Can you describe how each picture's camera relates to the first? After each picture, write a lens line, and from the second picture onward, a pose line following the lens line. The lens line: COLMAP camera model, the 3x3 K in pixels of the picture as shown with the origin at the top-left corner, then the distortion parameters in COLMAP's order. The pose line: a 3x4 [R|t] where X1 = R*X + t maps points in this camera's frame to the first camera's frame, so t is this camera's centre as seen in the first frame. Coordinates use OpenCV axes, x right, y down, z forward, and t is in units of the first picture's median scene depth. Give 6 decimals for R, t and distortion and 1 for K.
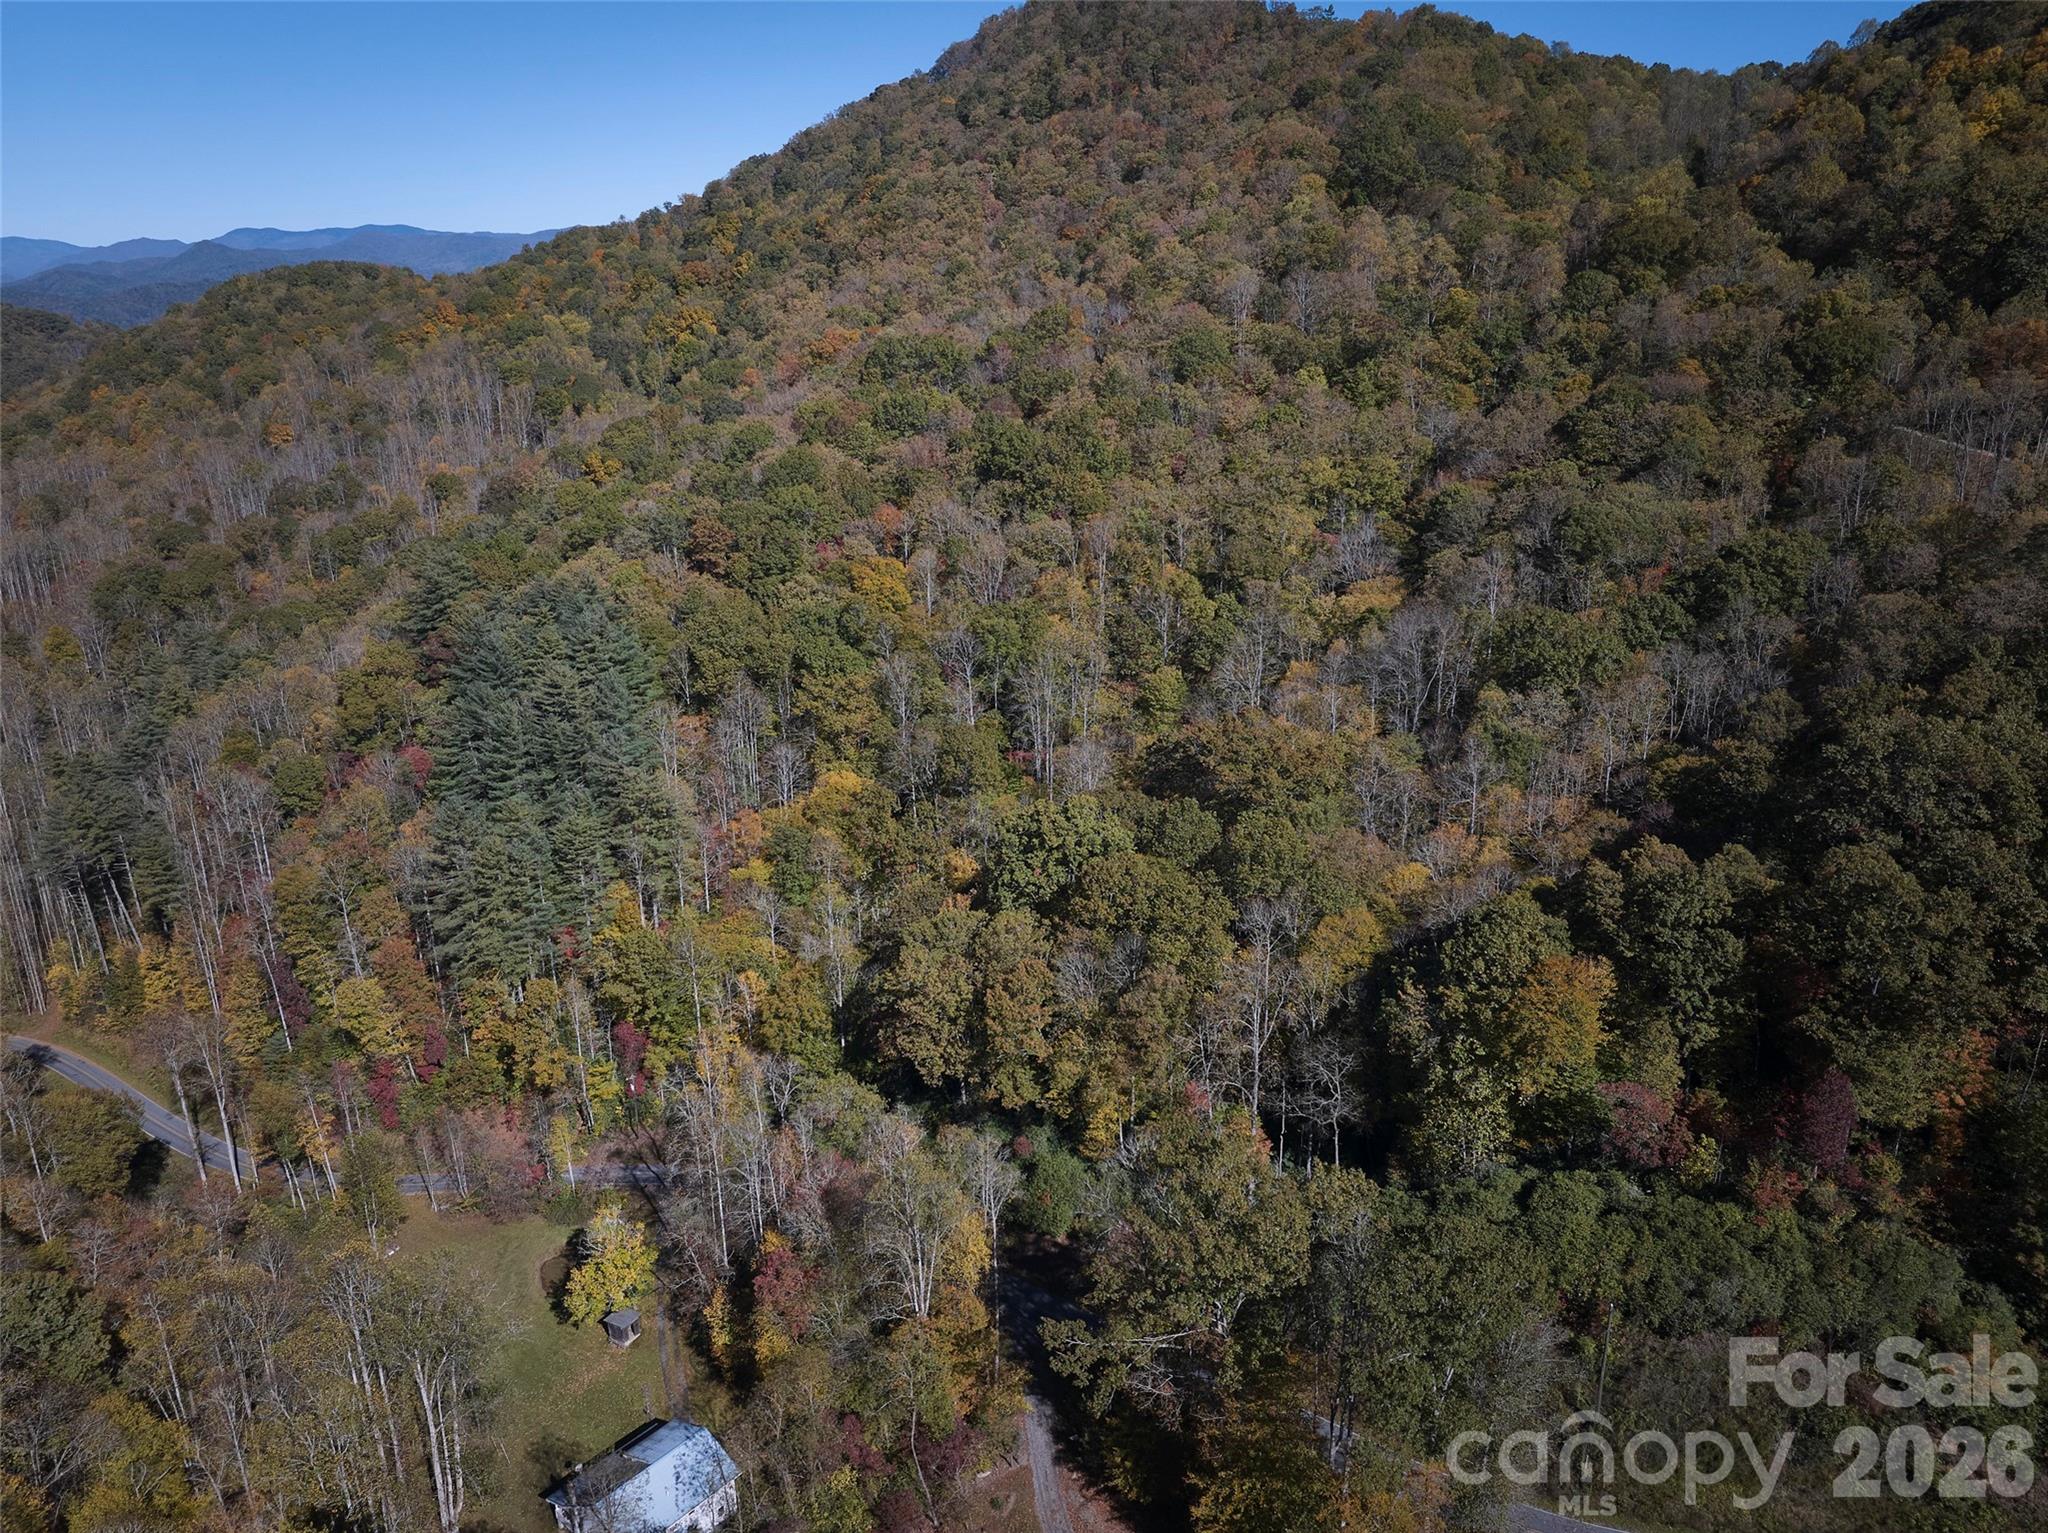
lens RADIAL K [[1445.4, 0, 1016.9], [0, 1445.4, 781.2], [0, 0, 1]] dist [-0.051159, 0.023409]
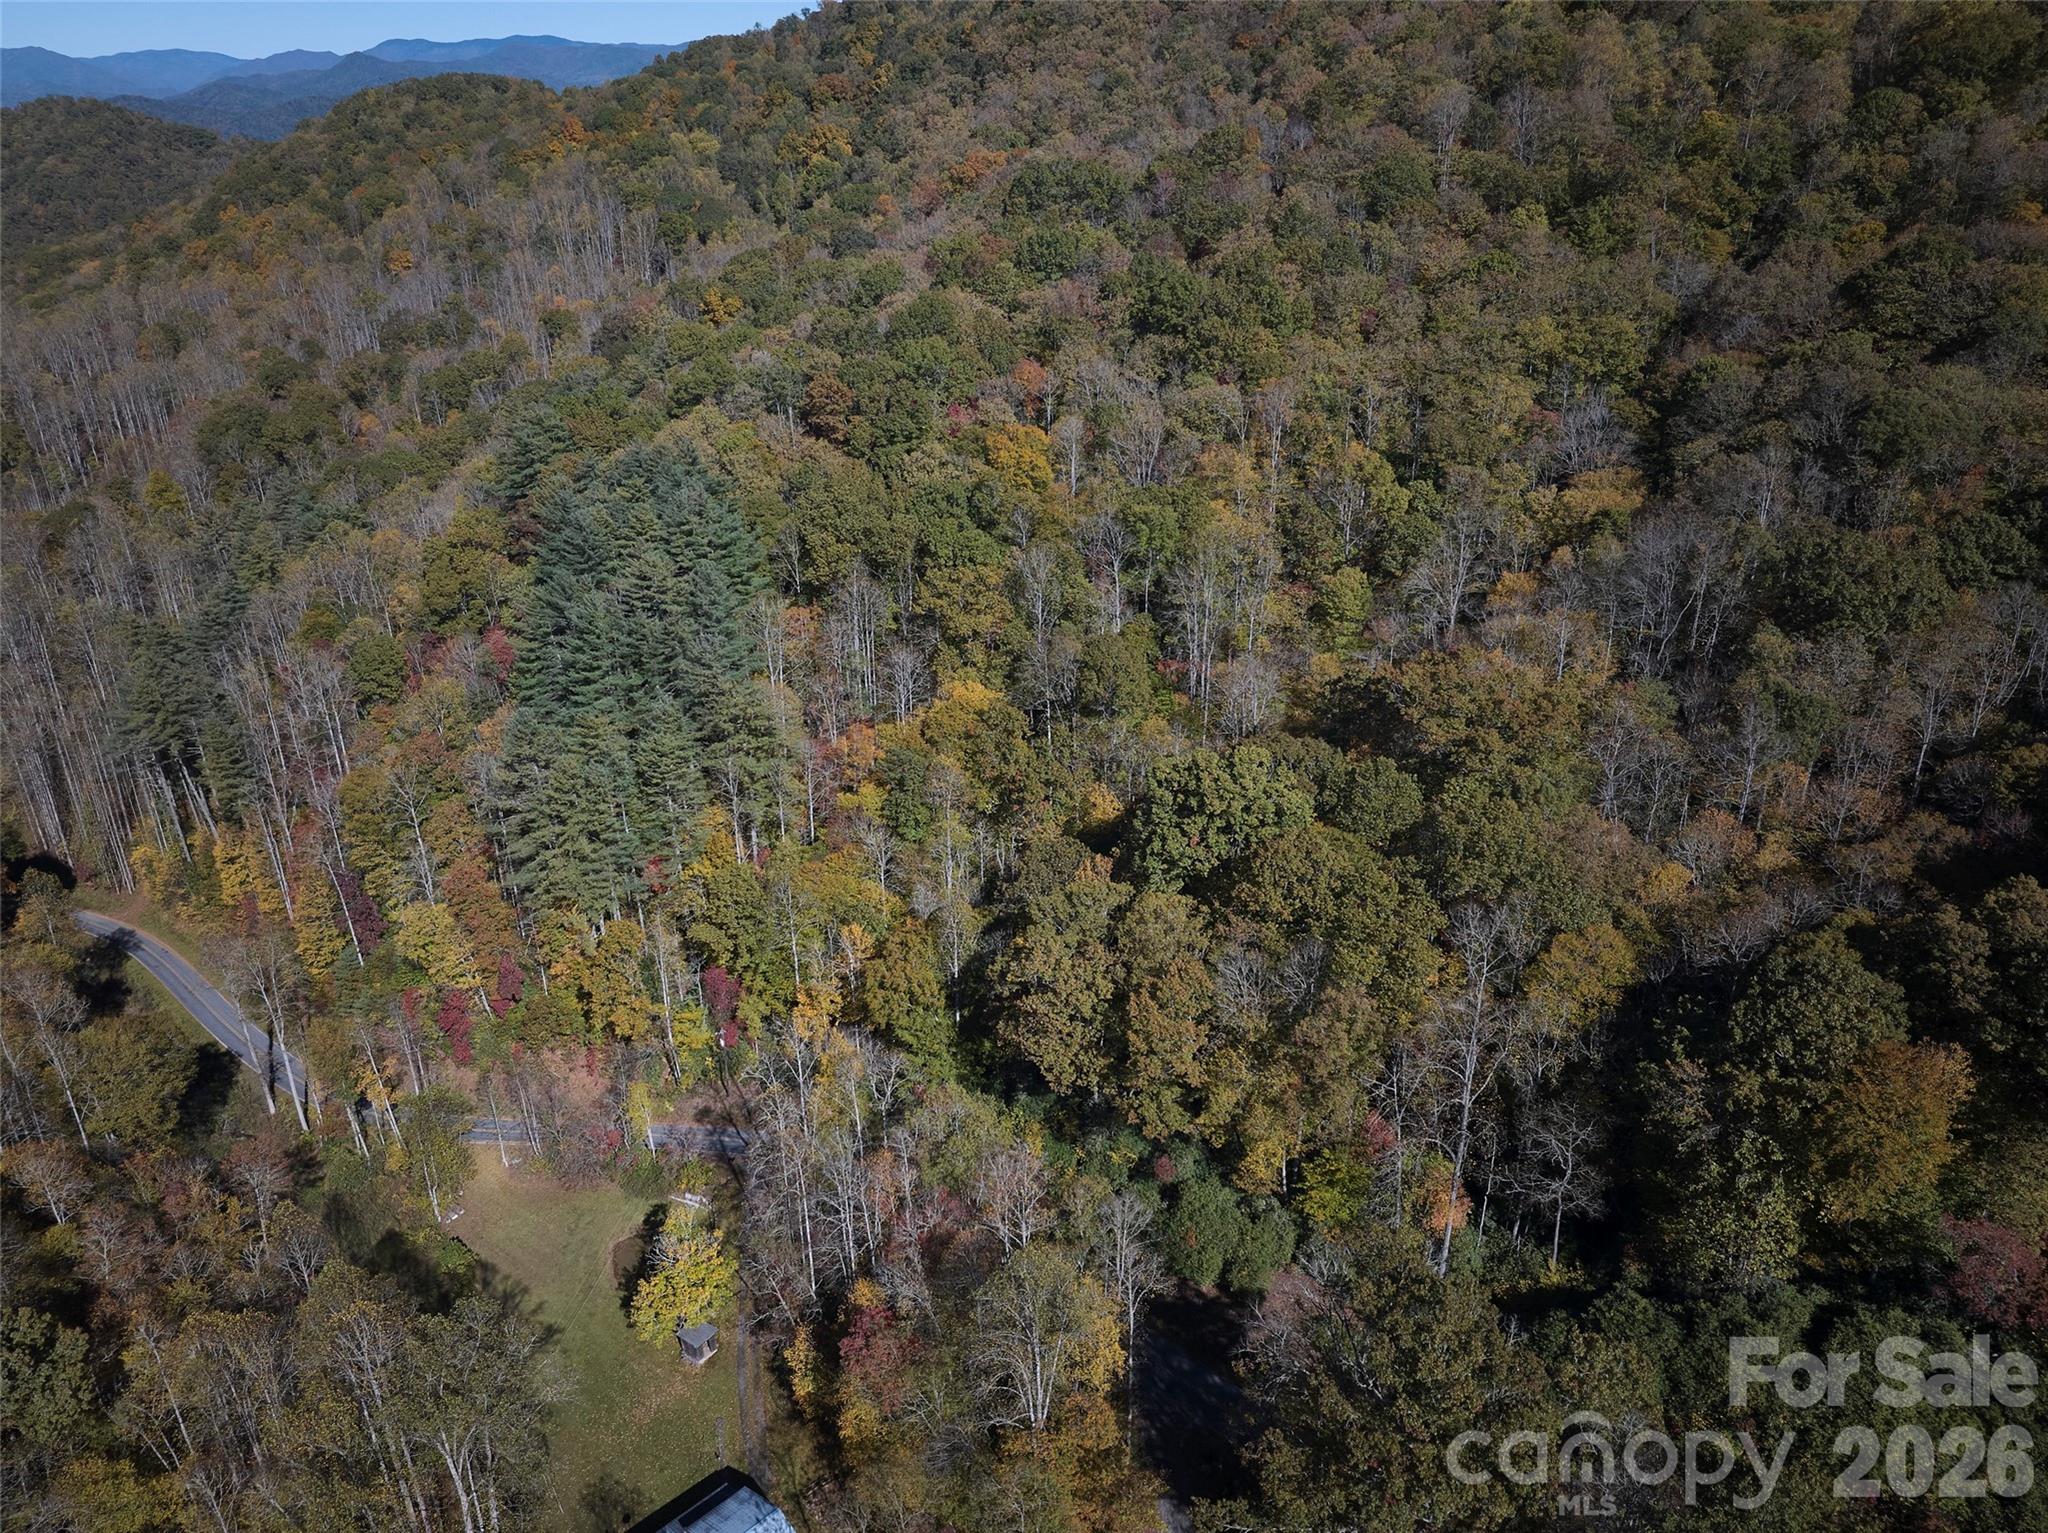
lens RADIAL K [[1445.4, 0, 1024.1], [0, 1445.4, 777.7], [0, 0, 1]] dist [-0.051159, 0.023409]
pose [[0.995655, 0.040952, -0.083627, -0.011600], [-0.031554, 0.993346, 0.110758, -0.045393], [0.087607, -0.107638, 0.990323, 0.128543]]
